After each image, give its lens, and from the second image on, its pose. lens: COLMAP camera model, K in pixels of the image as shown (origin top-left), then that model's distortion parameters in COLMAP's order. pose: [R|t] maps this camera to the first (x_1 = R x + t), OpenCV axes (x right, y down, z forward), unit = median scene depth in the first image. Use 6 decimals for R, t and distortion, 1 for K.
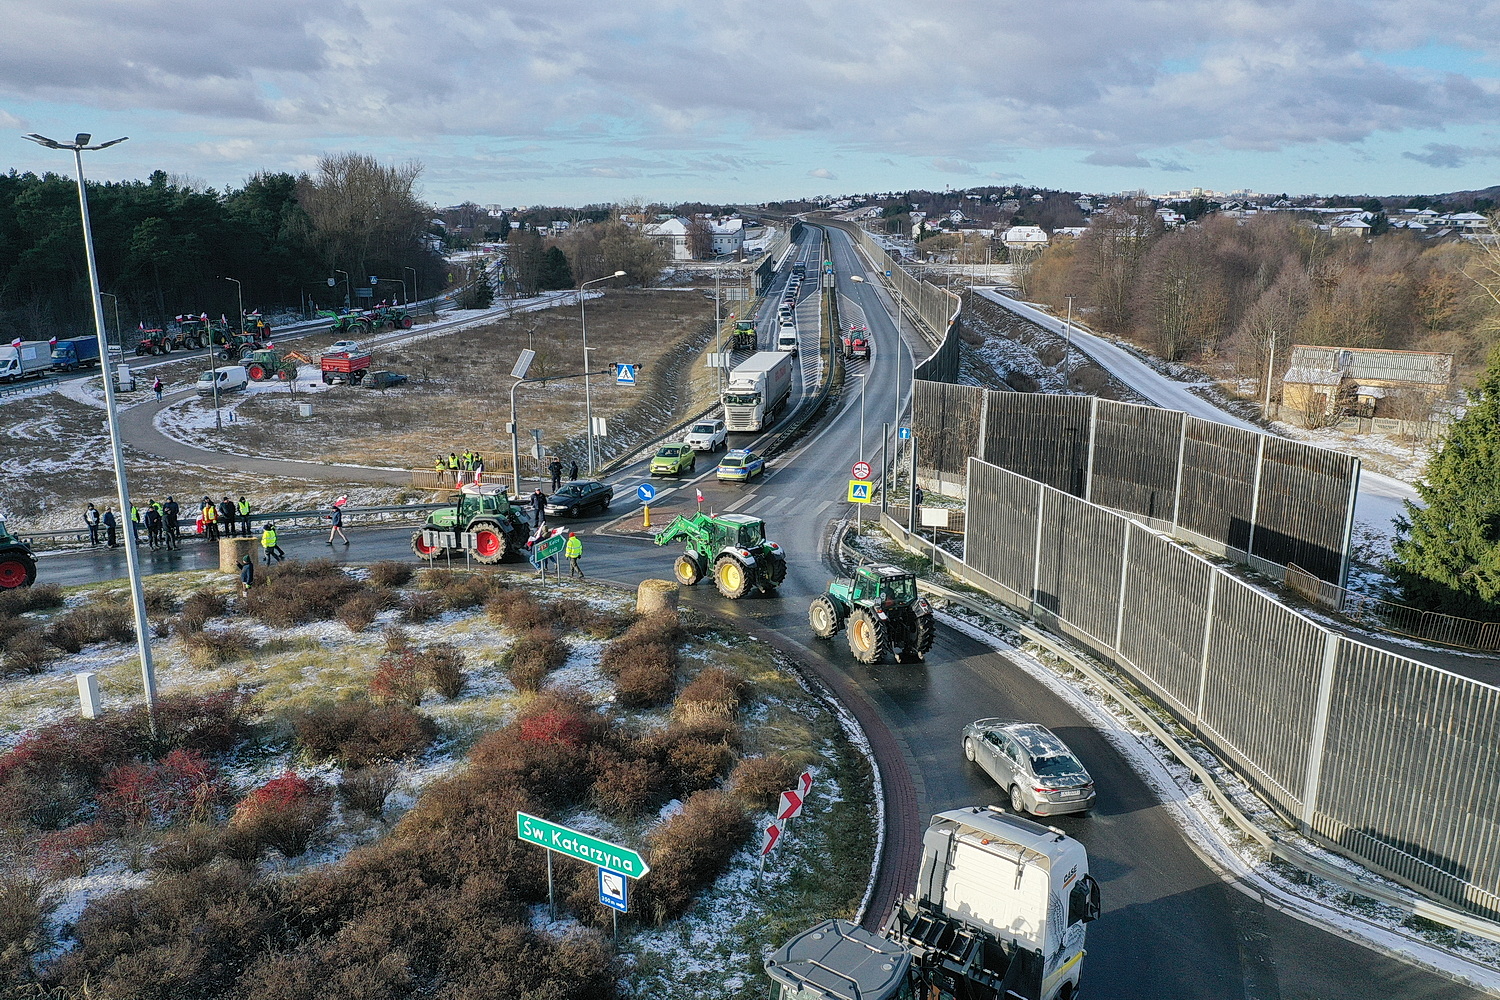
lens RADIAL K [[1170.2, 0, 750.0], [0, 1170.2, 500.0], [0, 0, 1]] dist [-0.028362, 0.002951]
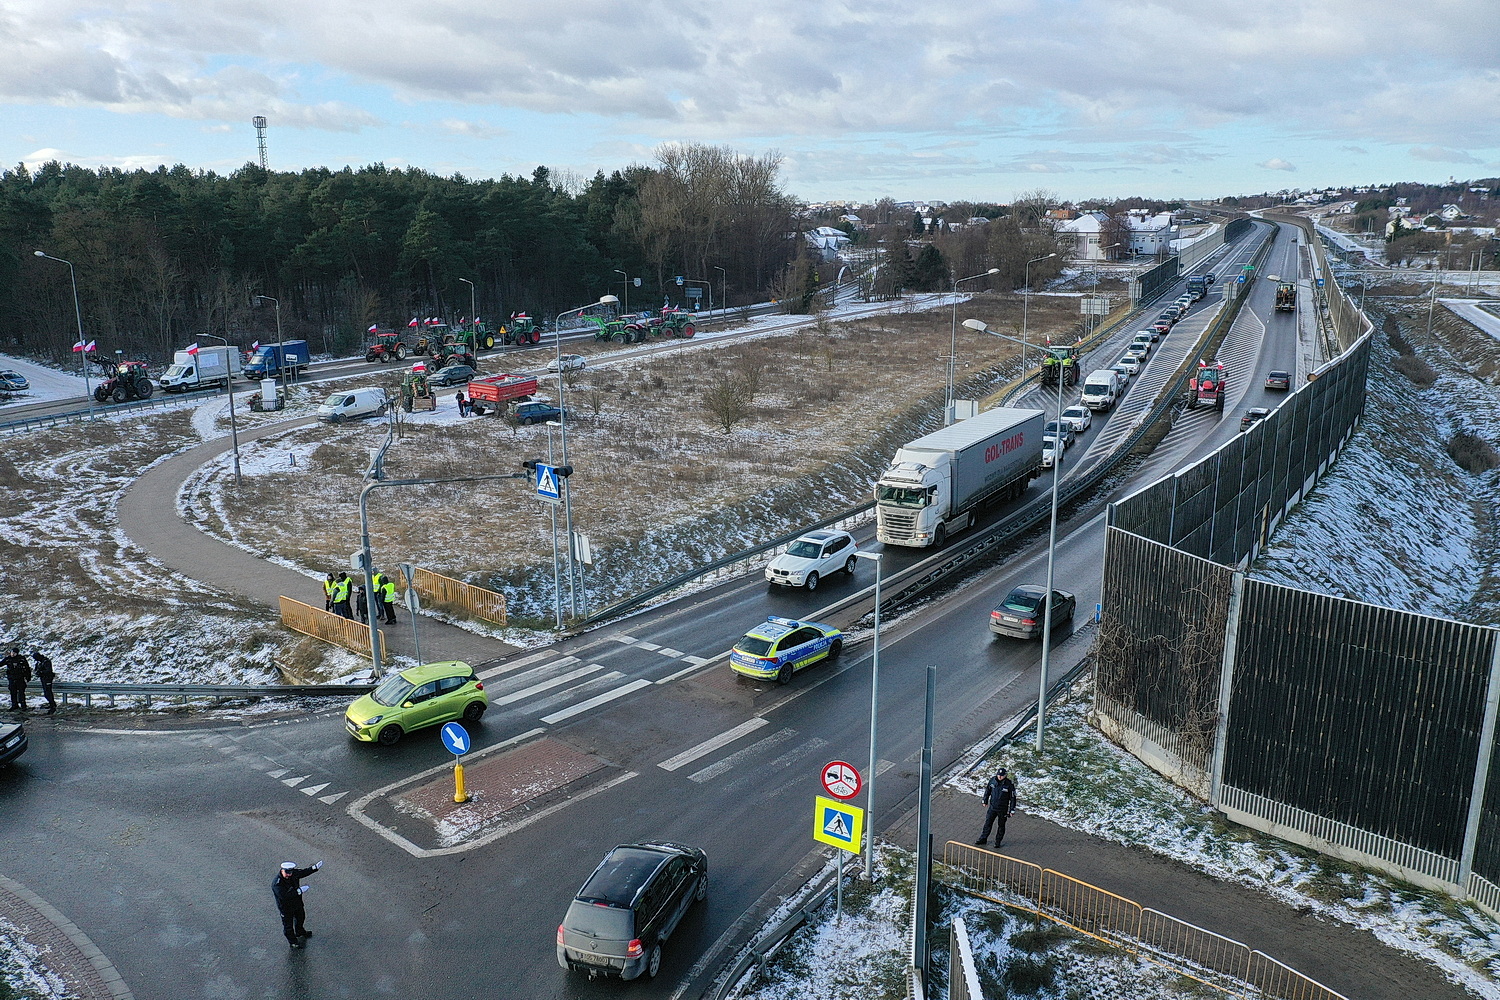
lens RADIAL K [[1170.0, 0, 748.1], [0, 1170.0, 468.3], [0, 0, 1]] dist [-0.026034, 0.004865]
pose [[0.931571, 0.073172, -0.356119, 0.038160], [-0.081345, 0.996654, -0.008006, -0.024516], [0.354341, 0.036427, 0.934406, 0.105547]]
